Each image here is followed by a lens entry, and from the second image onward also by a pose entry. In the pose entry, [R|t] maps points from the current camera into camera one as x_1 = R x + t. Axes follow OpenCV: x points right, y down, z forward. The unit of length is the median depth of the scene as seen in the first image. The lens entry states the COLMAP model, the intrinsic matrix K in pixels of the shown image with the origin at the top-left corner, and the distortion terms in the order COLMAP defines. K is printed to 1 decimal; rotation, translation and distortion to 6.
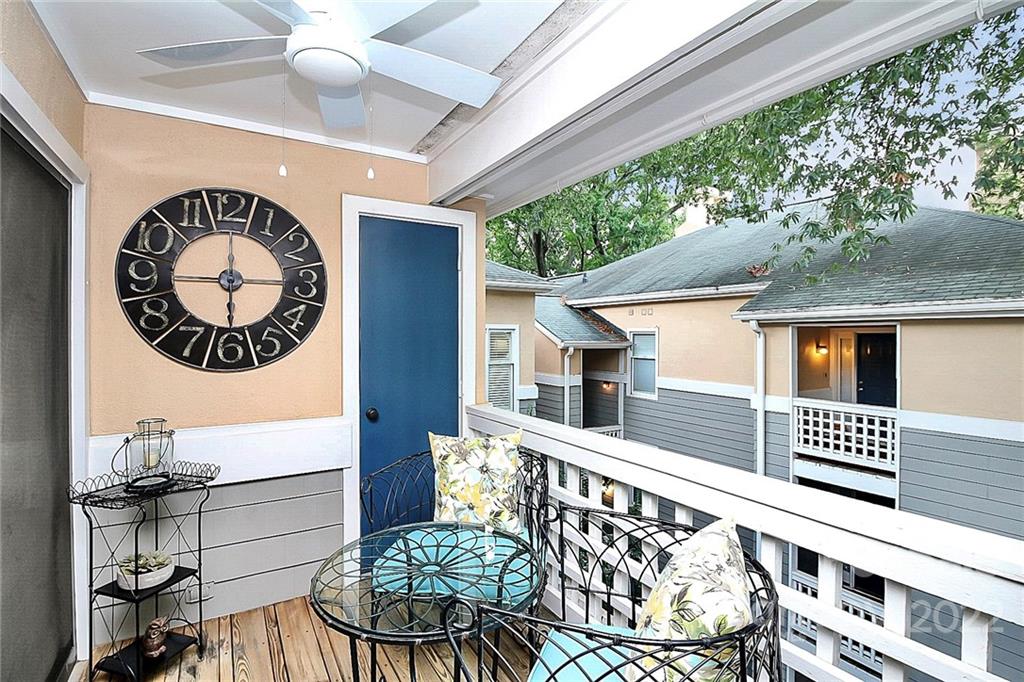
lens RADIAL K [[473.4, 0, 510.4], [0, 473.4, 337.6], [0, 0, 1]] dist [0.007814, -0.015344]
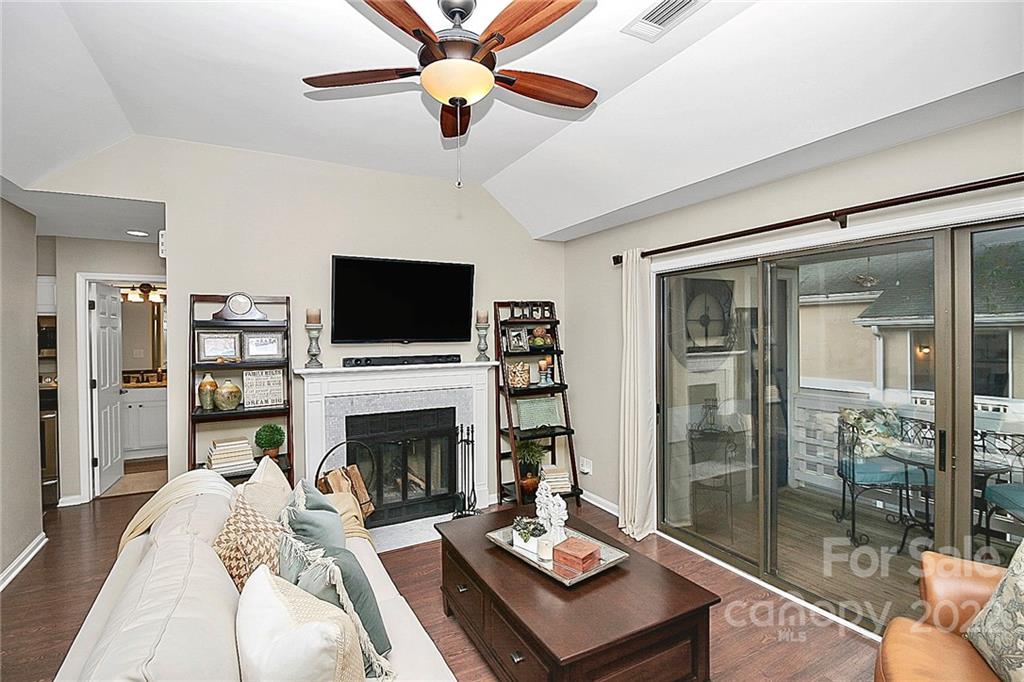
lens RADIAL K [[469.6, 0, 508.3], [0, 469.6, 337.1], [0, 0, 1]] dist [0.002273, -0.011981]
pose [[0.998998, -0.011596, -0.043225, -0.360339], [0.011563, 0.999933, -0.001004, -0.017661], [0.043233, 0.000503, 0.999065, -0.214572]]
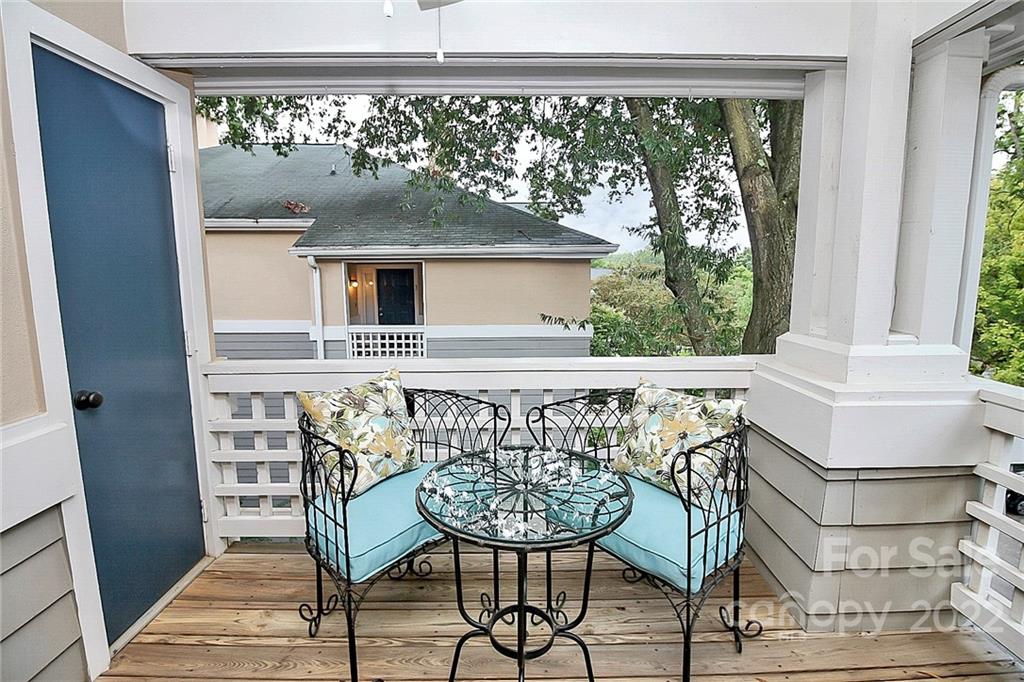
lens RADIAL K [[473.4, 0, 510.4], [0, 473.4, 337.6], [0, 0, 1]] dist [0.007814, -0.015344]
pose [[0.510746, -0.123669, 0.850790, -0.175073], [0.010339, 0.990412, 0.137757, 0.002084], [-0.859669, -0.061562, 0.507128, 0.084785]]
